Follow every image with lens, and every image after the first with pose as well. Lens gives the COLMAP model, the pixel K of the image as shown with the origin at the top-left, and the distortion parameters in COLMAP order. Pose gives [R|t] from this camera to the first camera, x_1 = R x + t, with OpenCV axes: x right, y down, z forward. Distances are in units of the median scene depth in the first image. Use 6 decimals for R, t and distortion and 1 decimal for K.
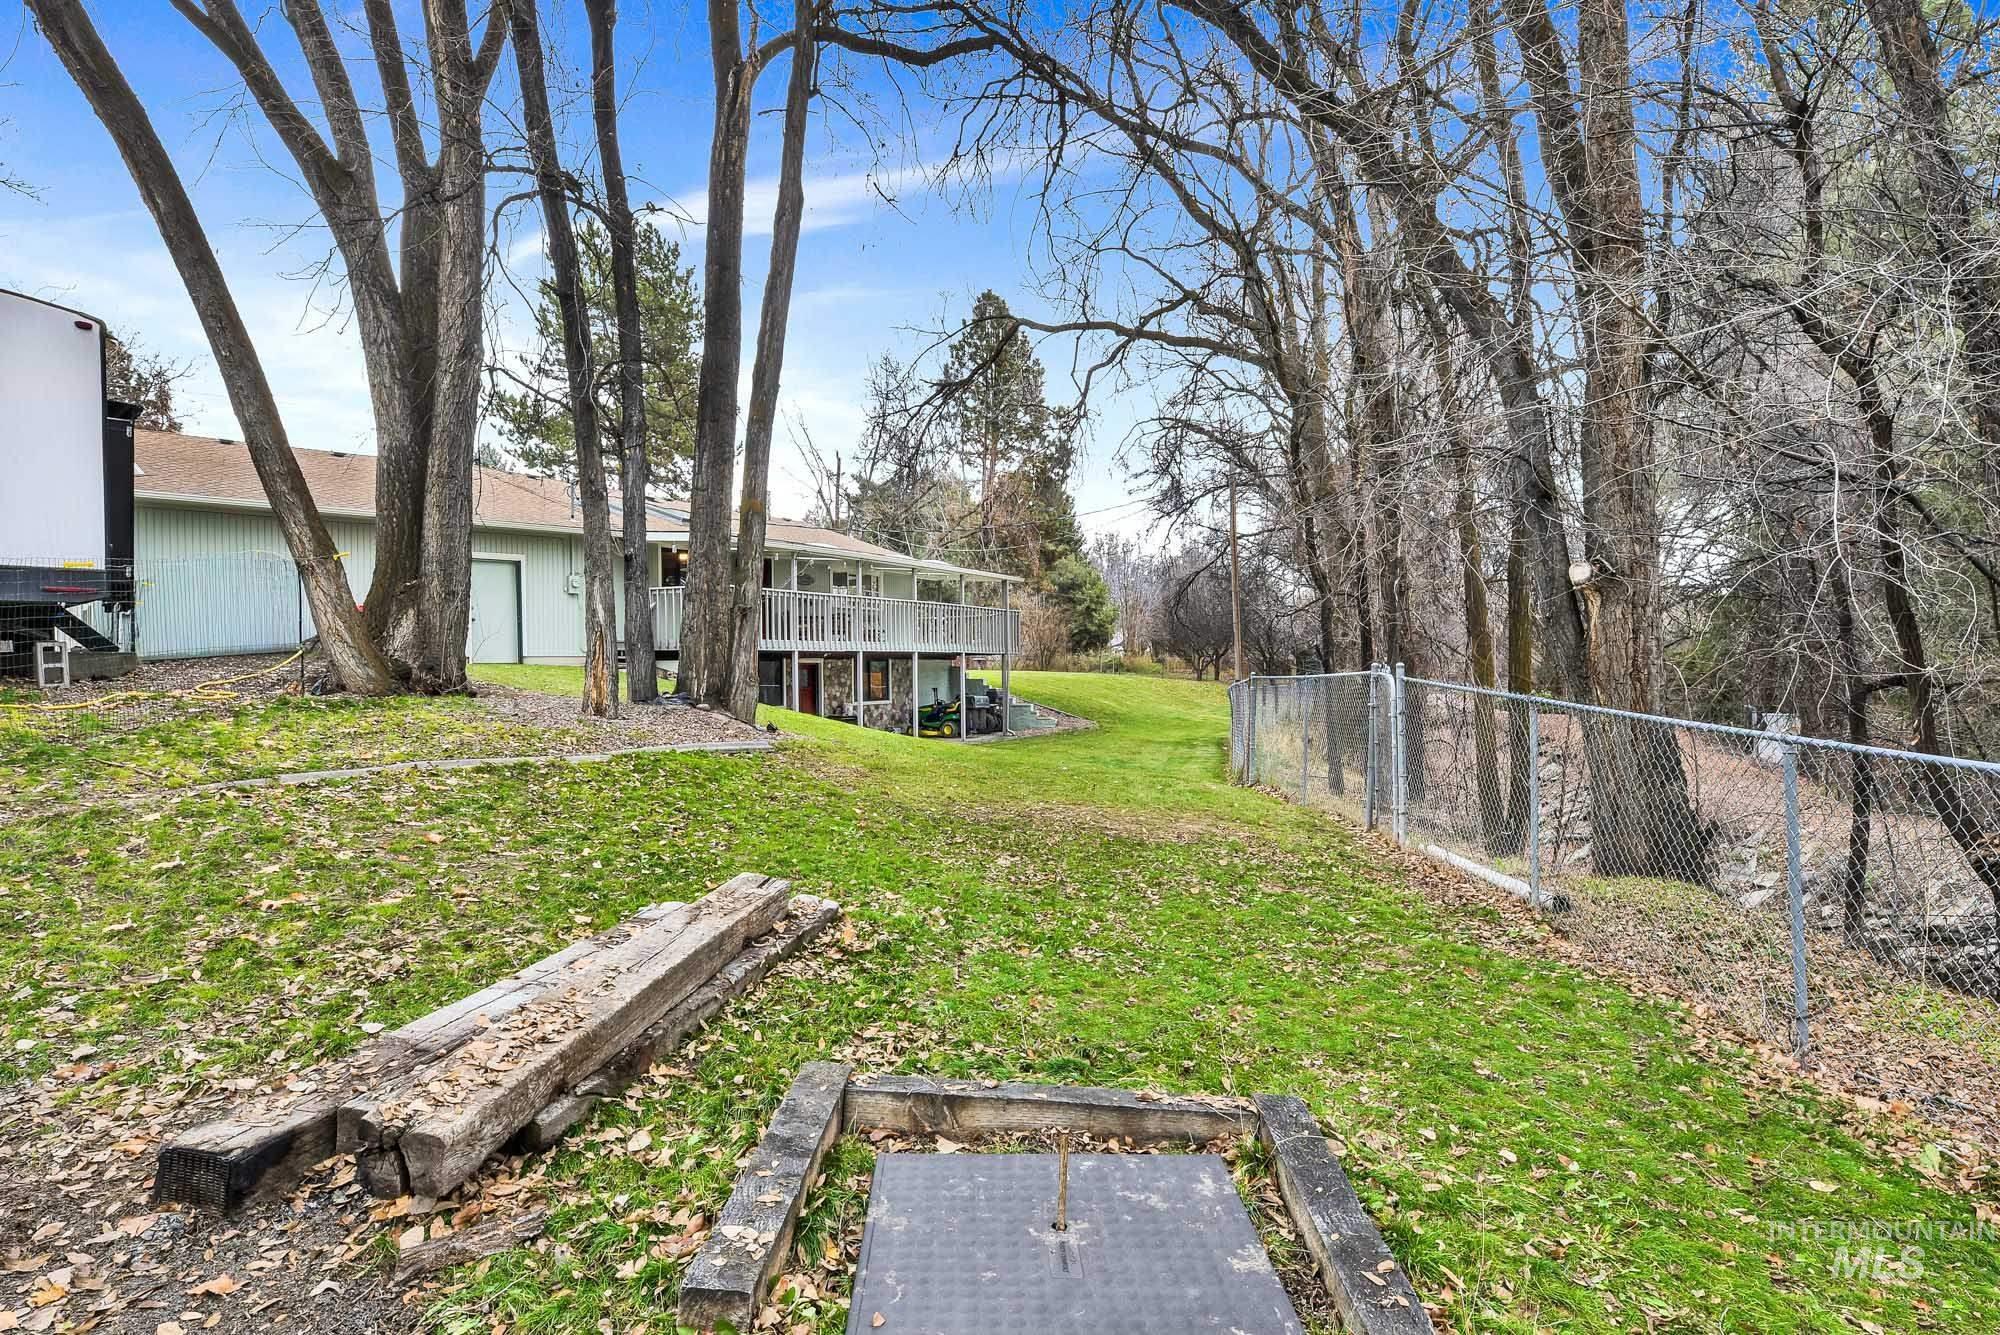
lens RADIAL K [[1155.8, 0, 1000.0], [0, 1155.8, 667.5], [0, 0, 1]] dist [-0.000531, -0.000046]
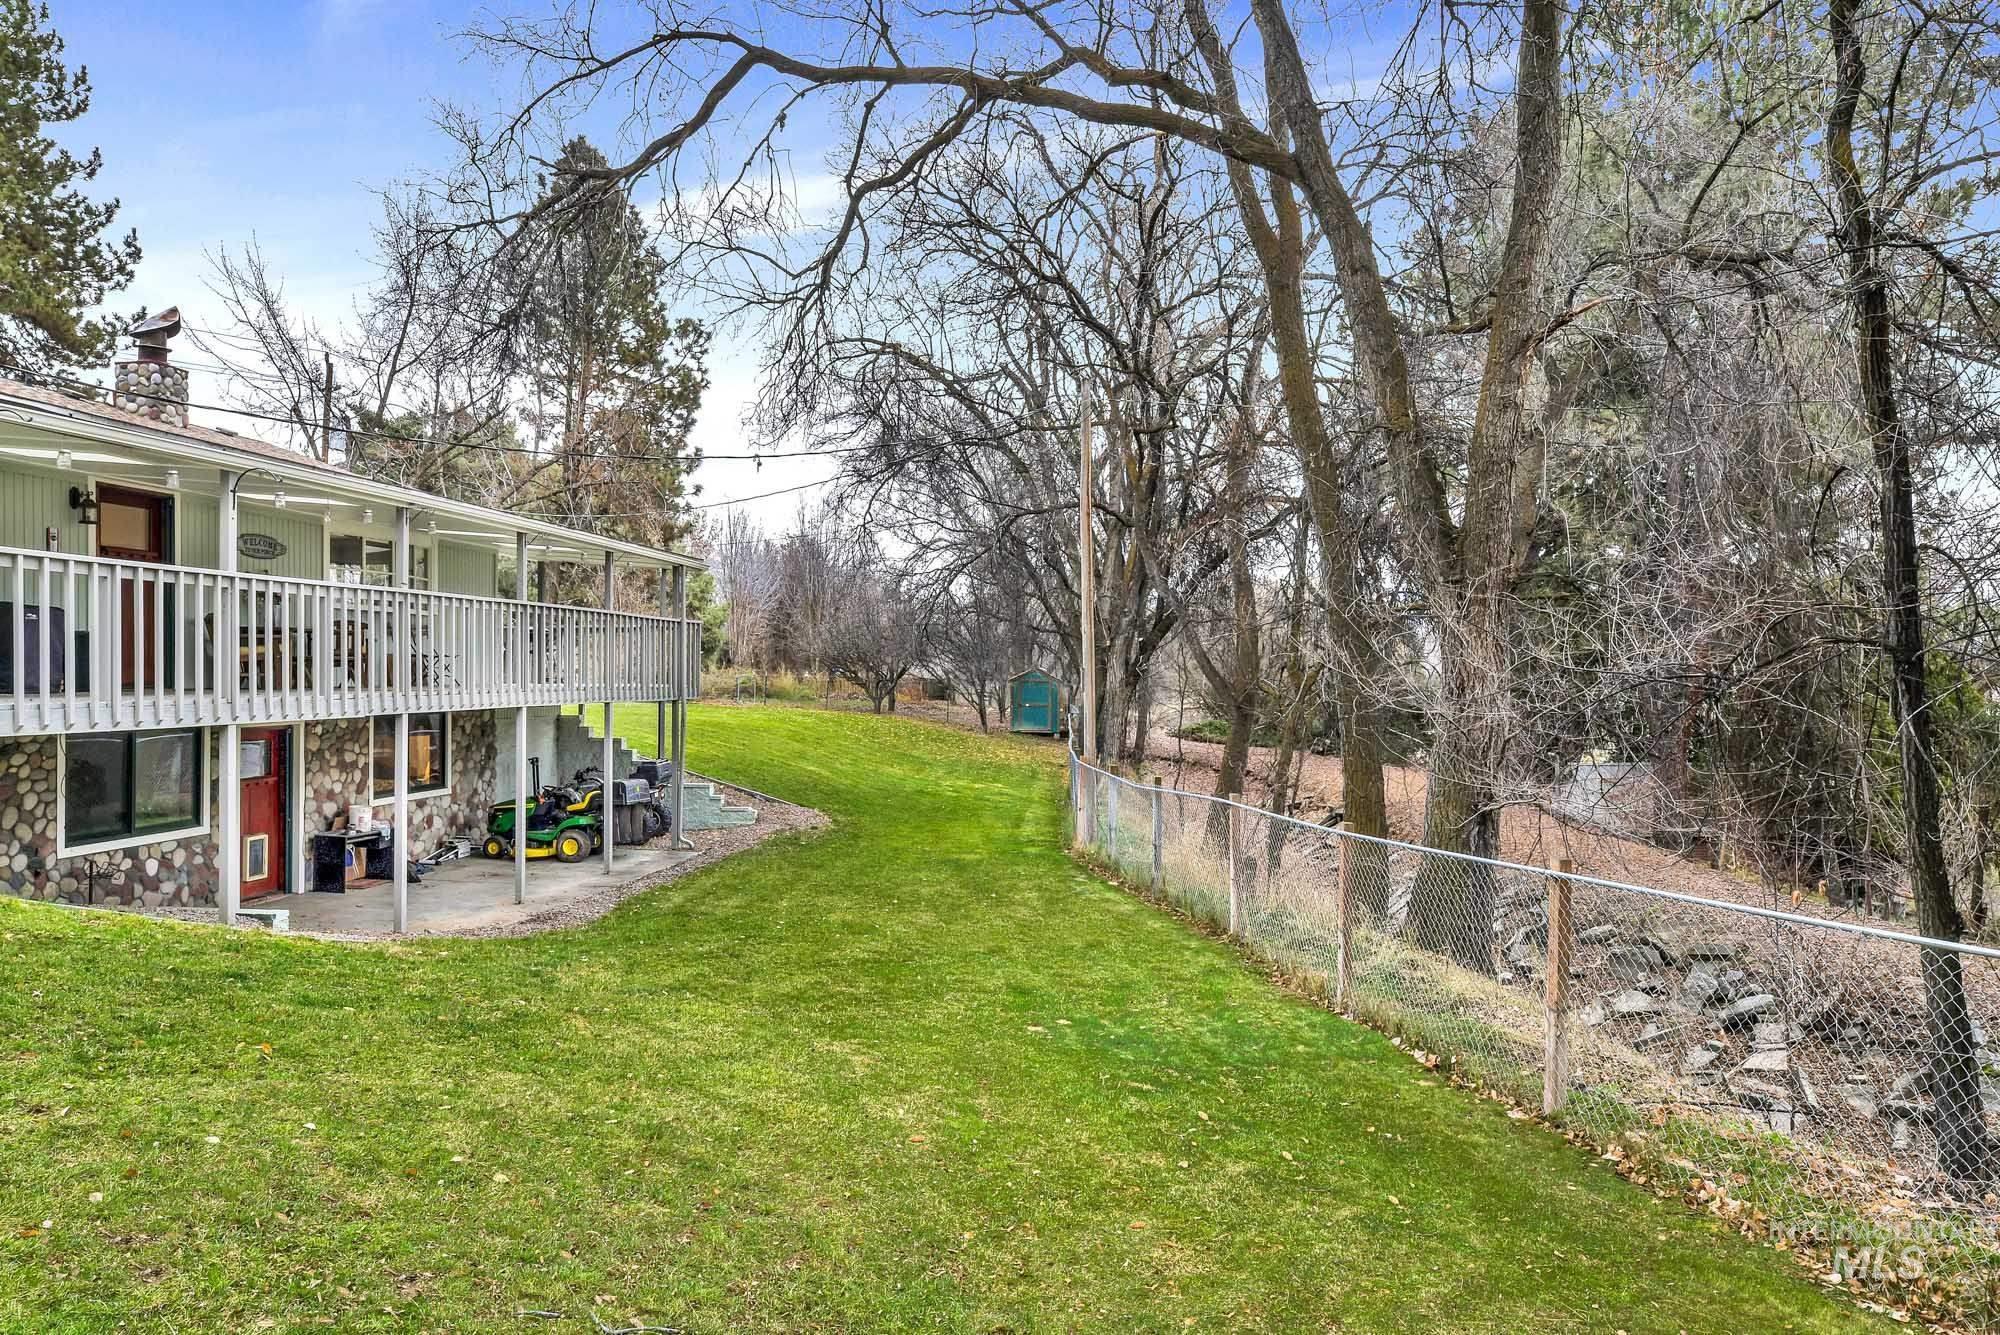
lens RADIAL K [[1382.3, 0, 1064.1], [0, 1382.3, 667.0], [0, 0, 1]] dist [0.005070, 0.001683]
pose [[0.937656, 0.008495, 0.347462, -0.032641], [-0.005434, 0.999937, -0.009784, -0.013672], [-0.347523, 0.007286, 0.937643, 0.201152]]
